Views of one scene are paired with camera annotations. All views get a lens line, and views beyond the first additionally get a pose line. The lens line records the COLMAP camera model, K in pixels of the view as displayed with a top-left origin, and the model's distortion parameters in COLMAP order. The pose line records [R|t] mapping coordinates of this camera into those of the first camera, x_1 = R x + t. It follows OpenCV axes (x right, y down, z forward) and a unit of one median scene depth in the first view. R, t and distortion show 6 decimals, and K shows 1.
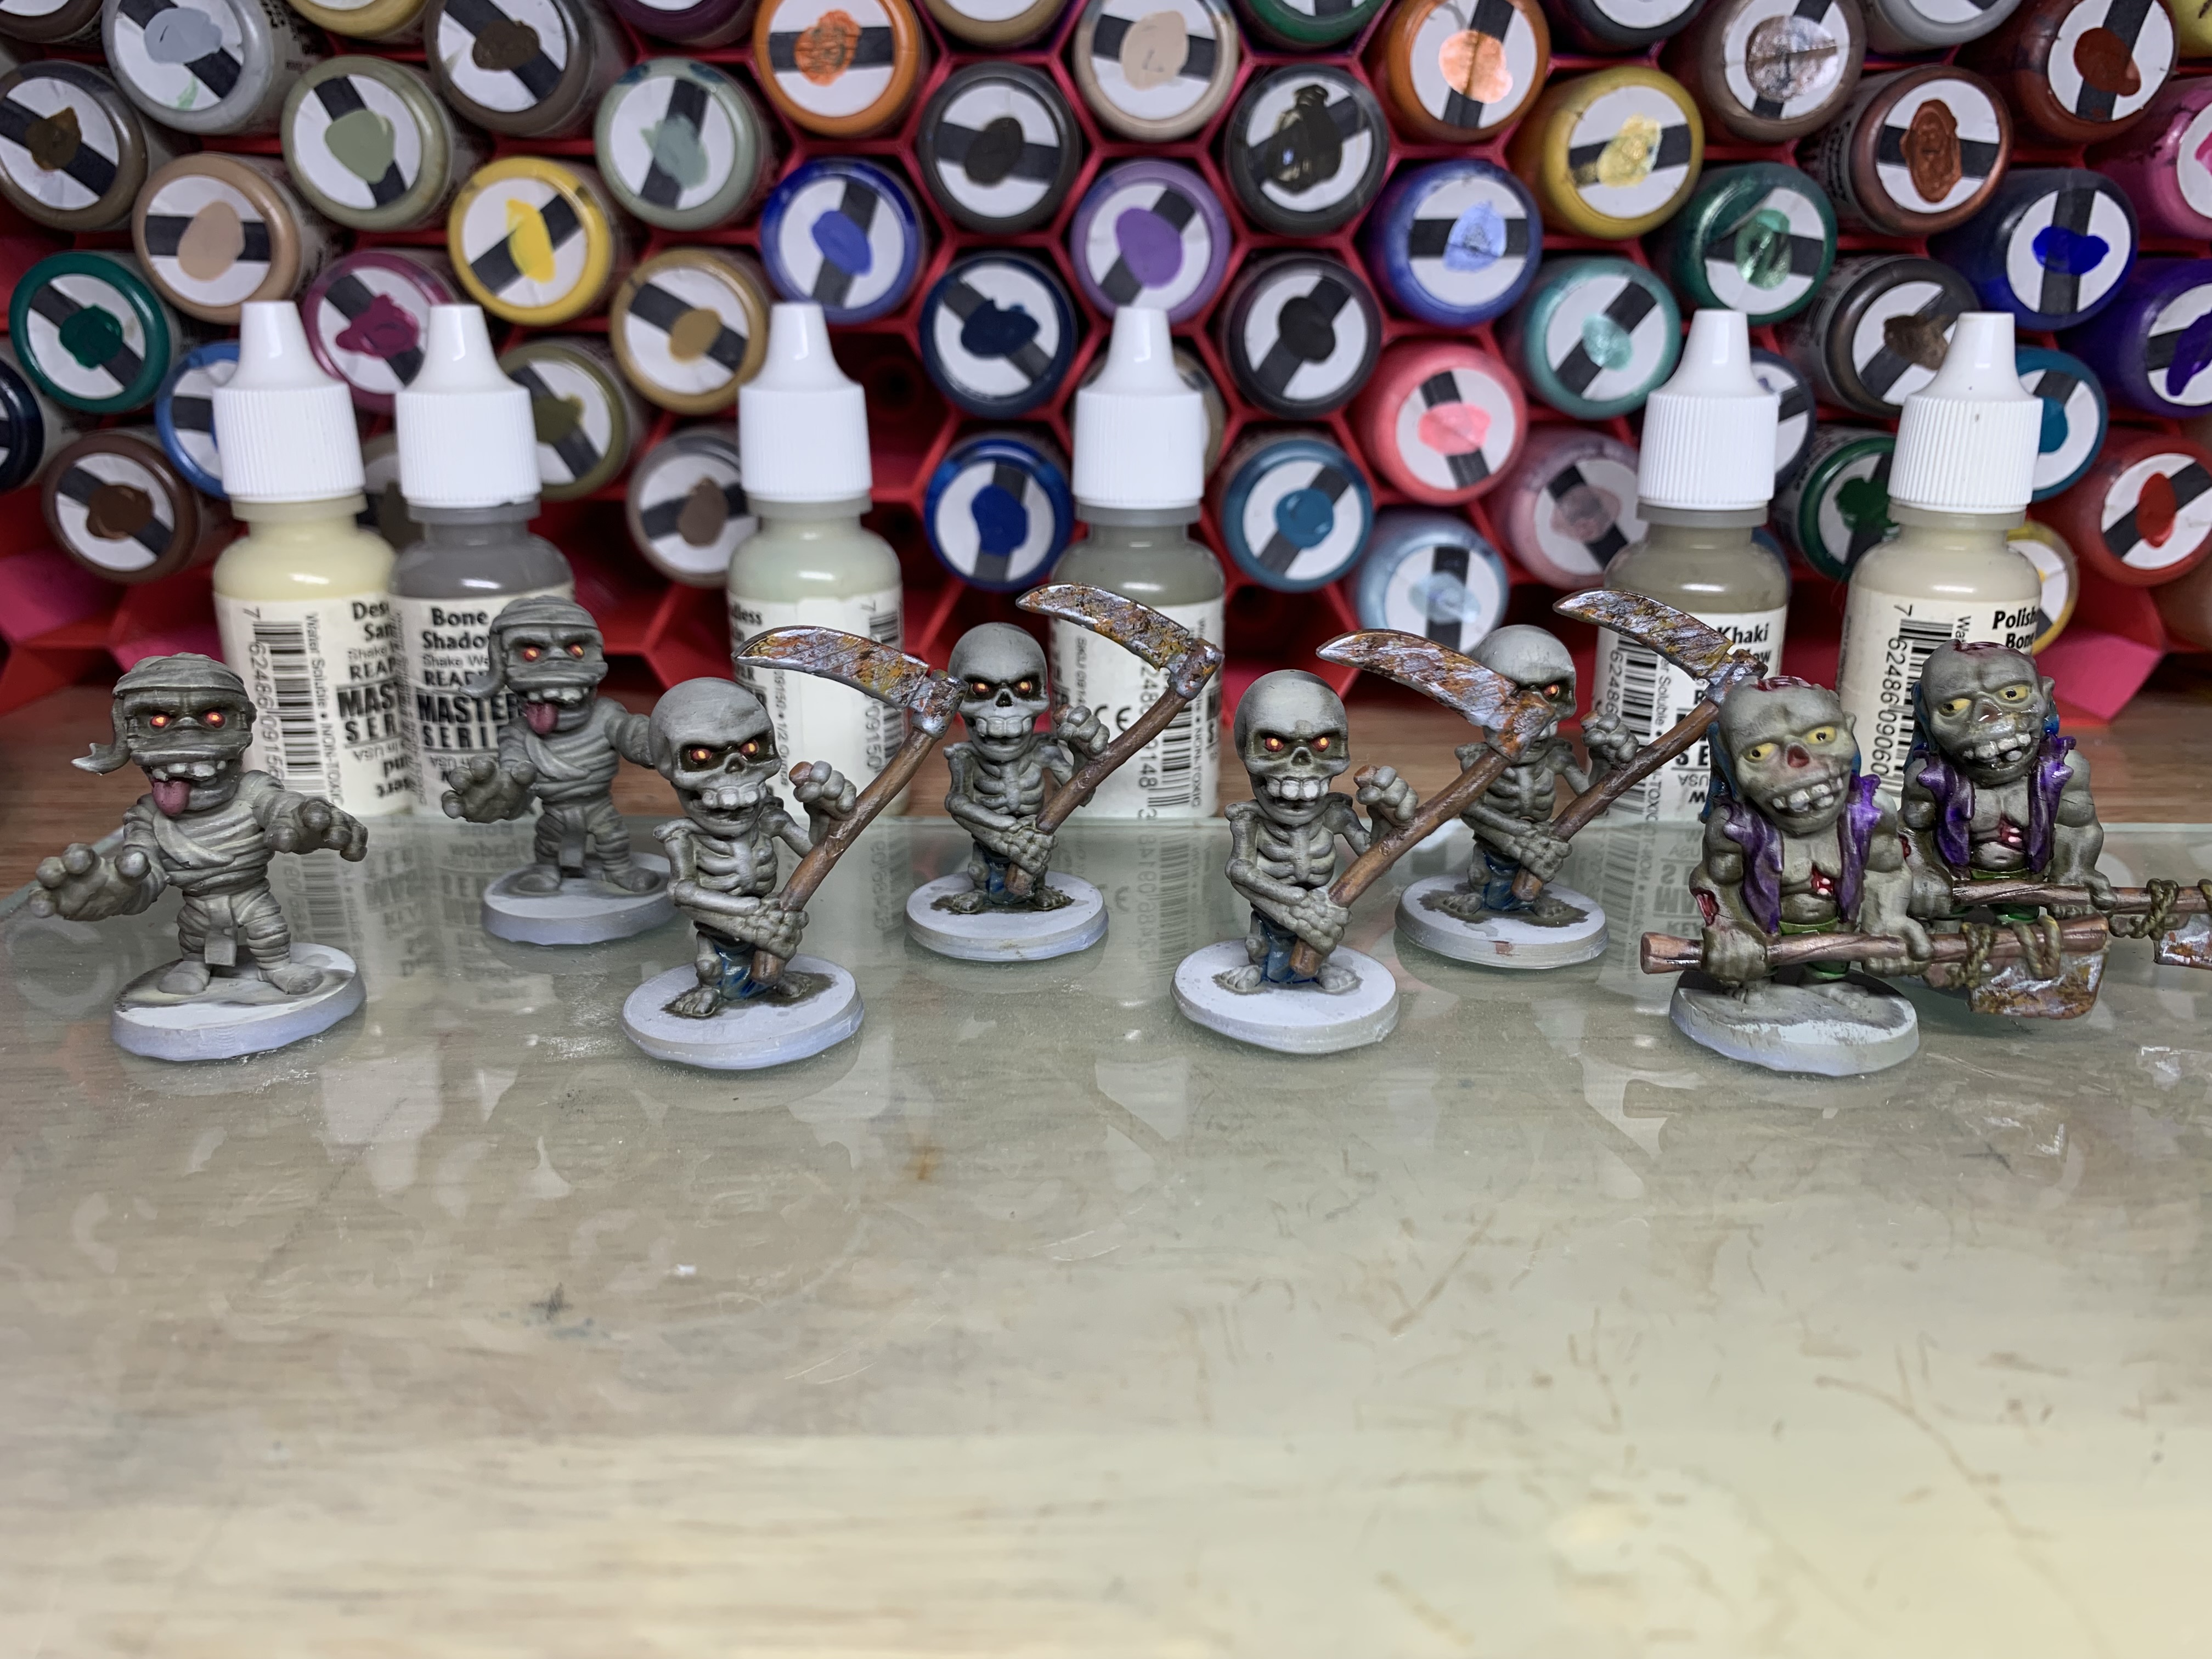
lens RADIAL K [[1805.5, 0, 1106.0], [0, 1805.5, 829.5], [0, 0, 1]] dist [-0.017235, 0.007817]
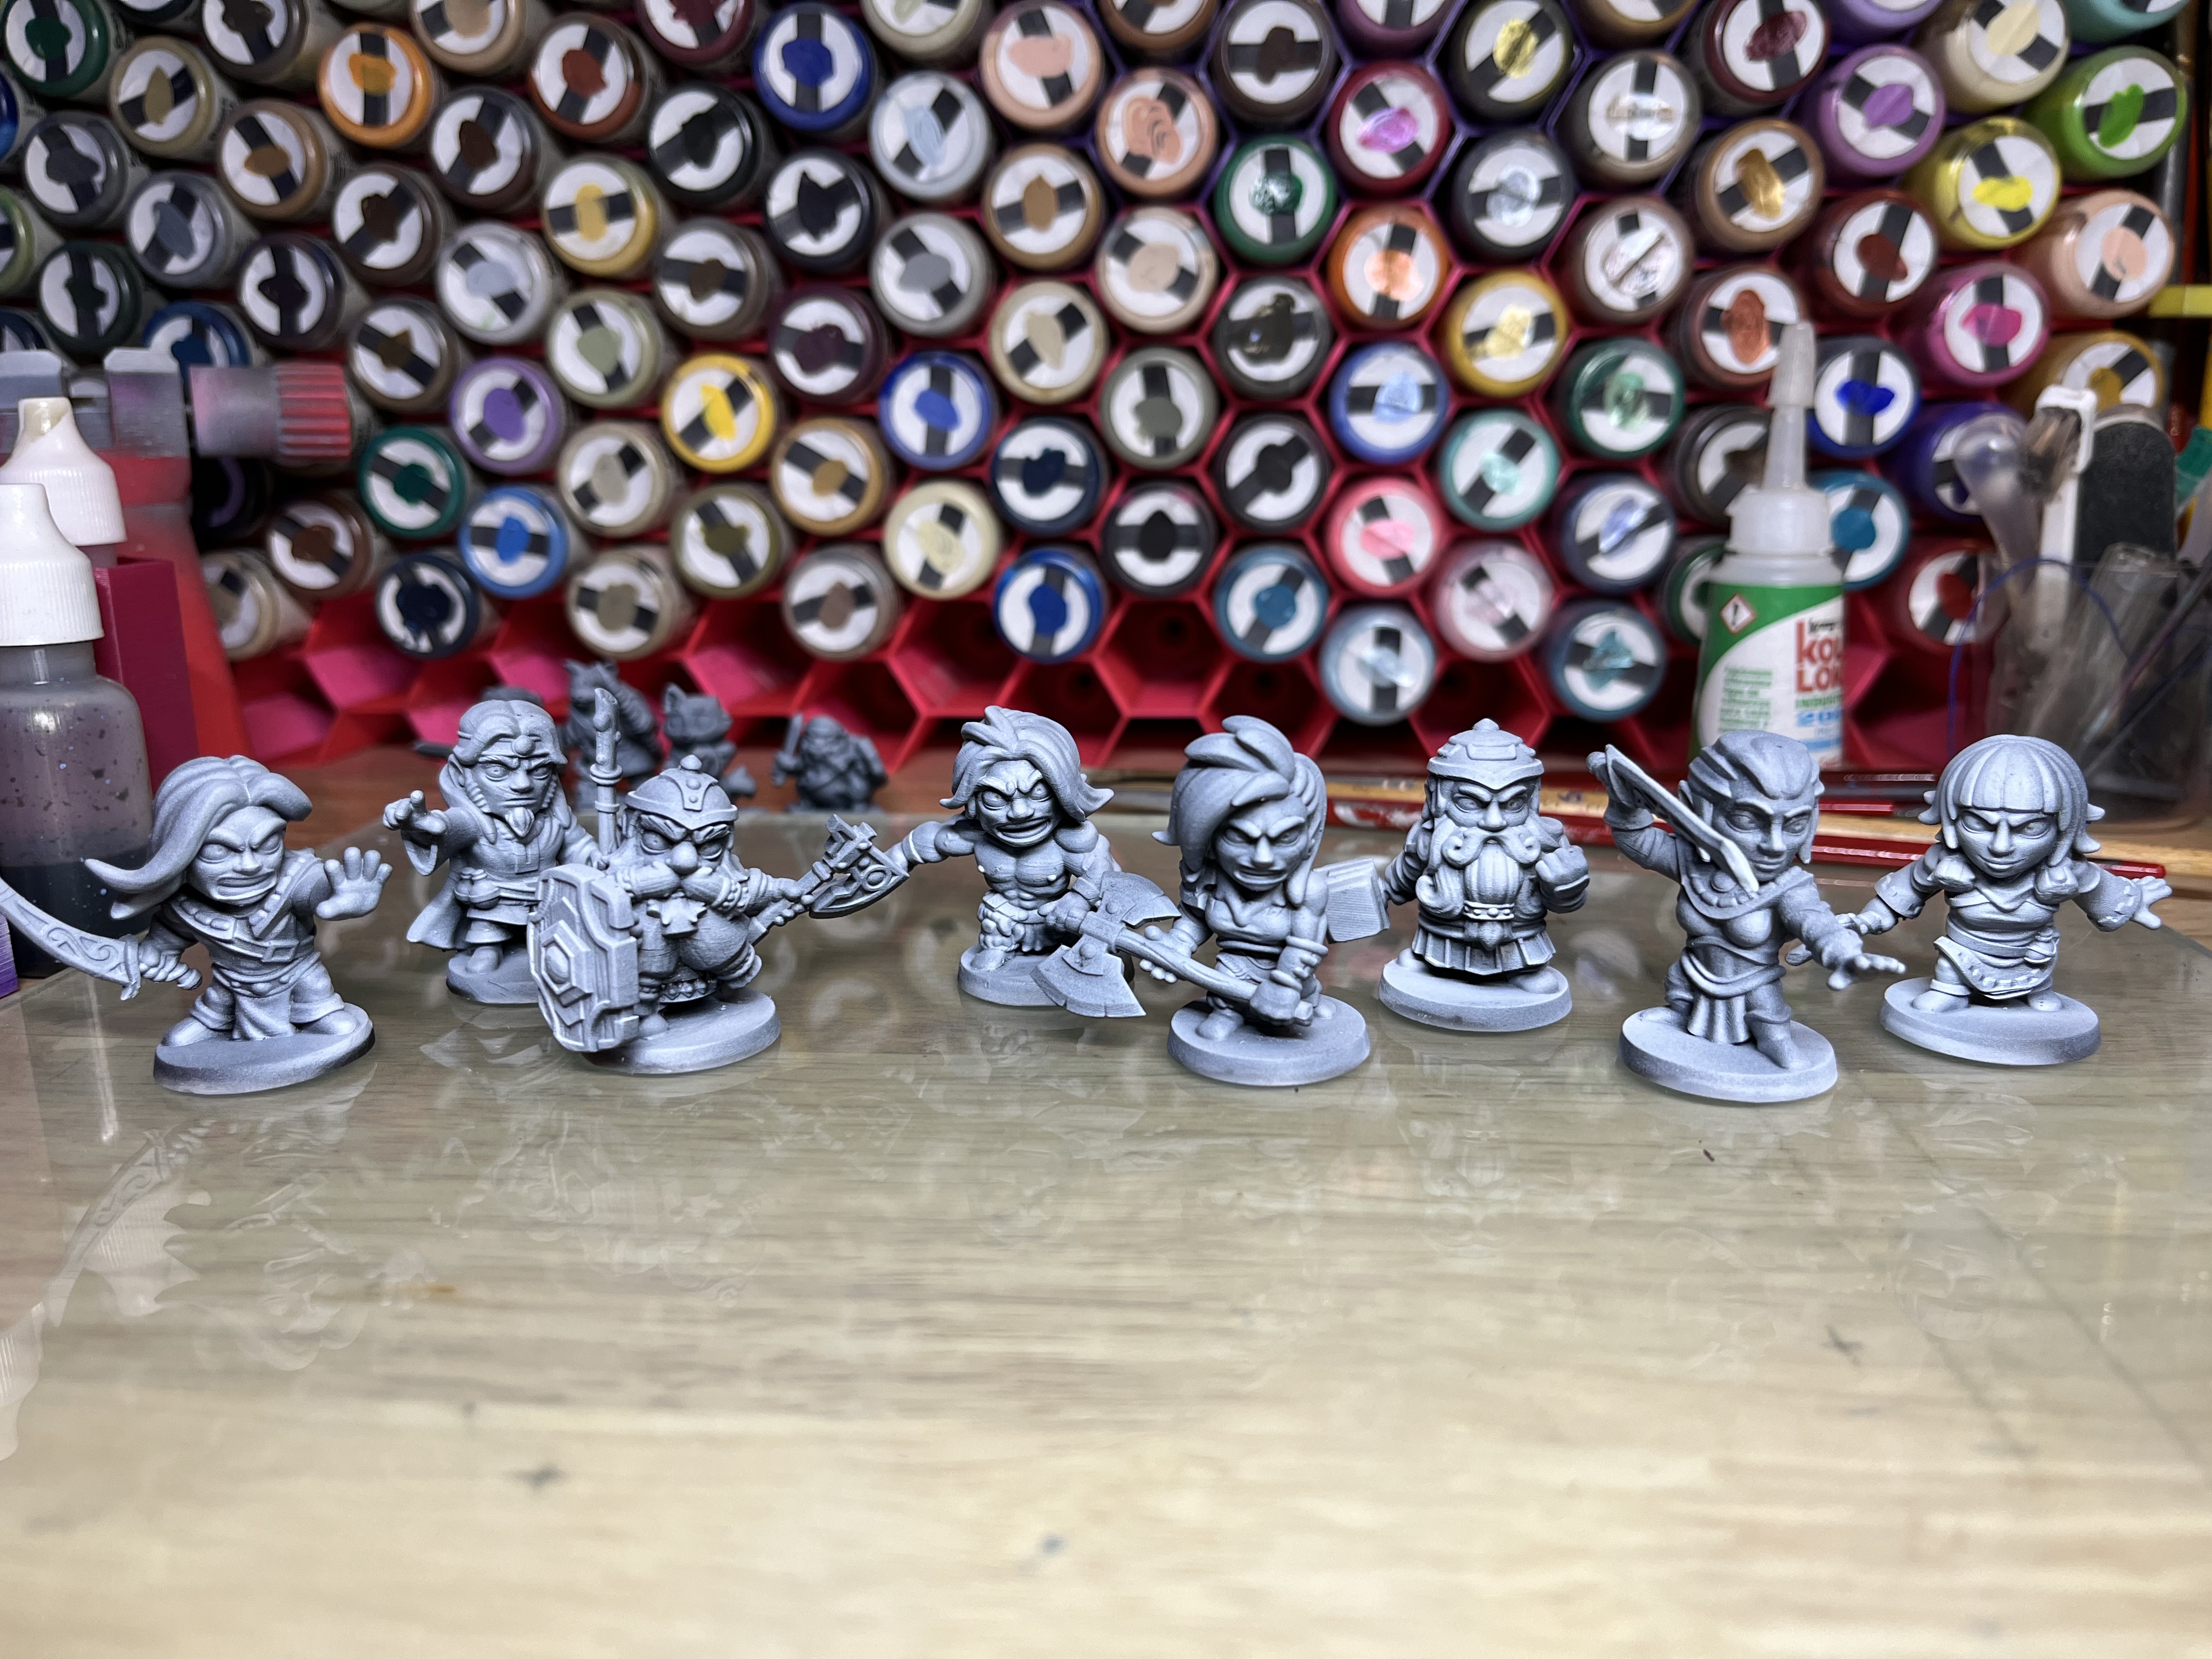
lens RADIAL K [[1883.6, 0, 1106.0], [0, 1883.6, 829.5], [0, 0, 1]] dist [0.045122, -0.136747]
pose [[0.994033, 0.005610, -0.108936, 0.147882], [-0.015034, 0.996192, -0.085878, 0.120731], [0.108039, 0.087003, 0.990332, -0.406441]]
